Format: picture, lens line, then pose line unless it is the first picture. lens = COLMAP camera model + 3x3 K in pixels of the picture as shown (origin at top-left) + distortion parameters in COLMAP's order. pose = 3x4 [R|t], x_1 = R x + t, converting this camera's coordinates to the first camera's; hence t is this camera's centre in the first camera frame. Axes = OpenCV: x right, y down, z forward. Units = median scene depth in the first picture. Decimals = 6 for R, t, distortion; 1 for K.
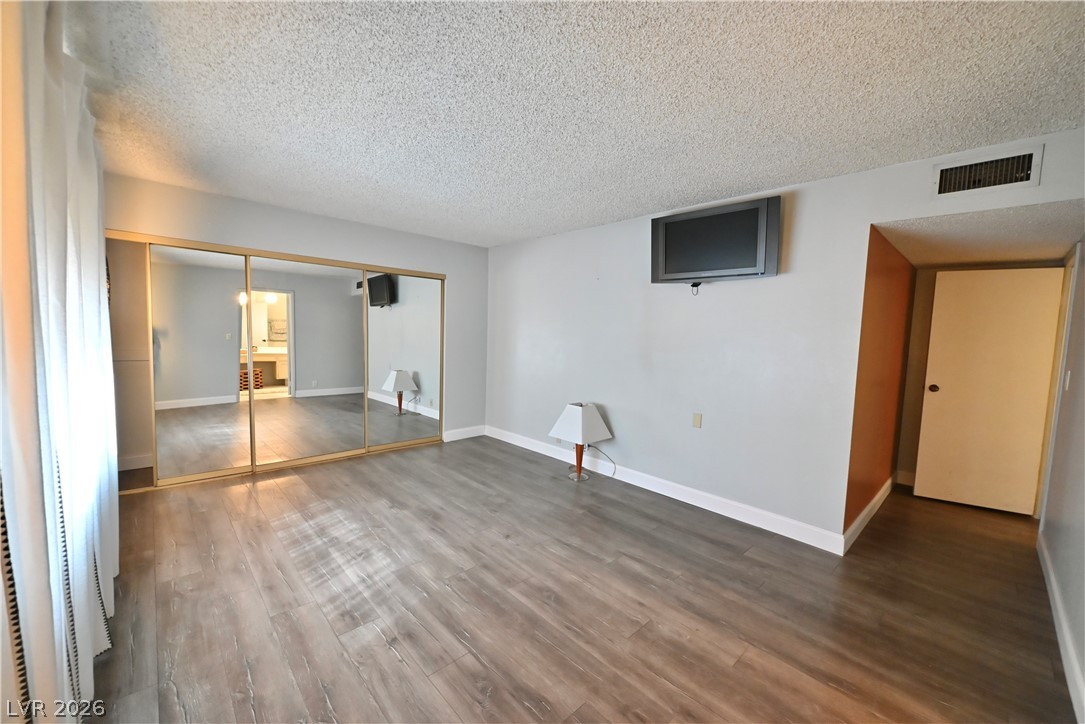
lens RADIAL K [[423.5, 0, 547.3], [0, 423.5, 368.2], [0, 0, 1]] dist [-0.001975, -0.000064]
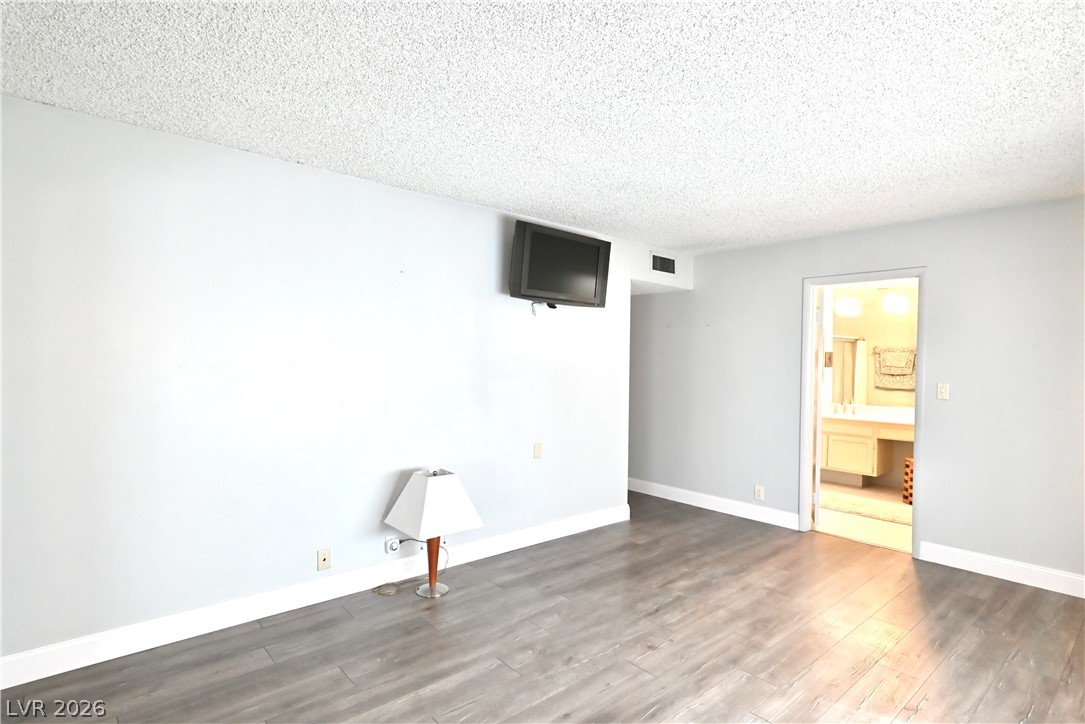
lens RADIAL K [[556.5, 0, 546.8], [0, 556.5, 368.5], [0, 0, 1]] dist [-0.004262, -0.000133]
pose [[0.038876, -0.049972, 0.997994, -1.026506], [0.068883, 0.996507, 0.047215, -0.134768], [-0.996867, 0.066910, 0.042182, 1.108518]]
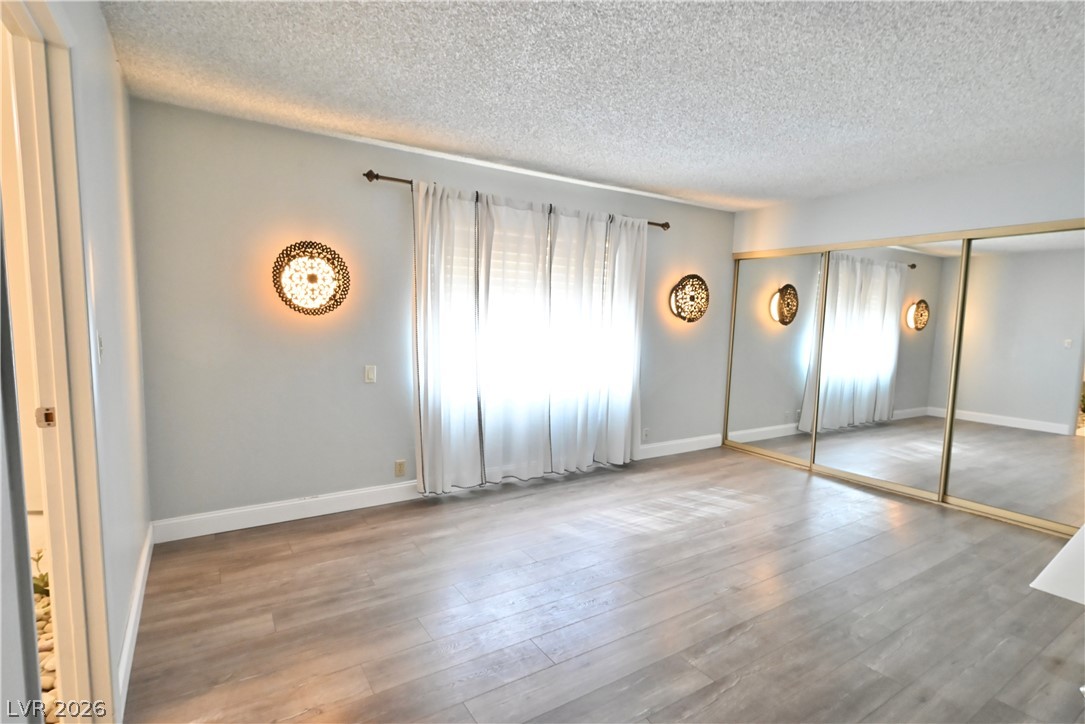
lens RADIAL K [[535.0, 0, 545.3], [0, 535.0, 366.9], [0, 0, 1]] dist [0.002065, 0.000146]
pose [[-0.179294, 0.056664, -0.982162, 0.876277], [-0.110850, 0.990819, 0.077399, -0.026044], [0.977531, 0.122750, -0.171366, 0.786210]]
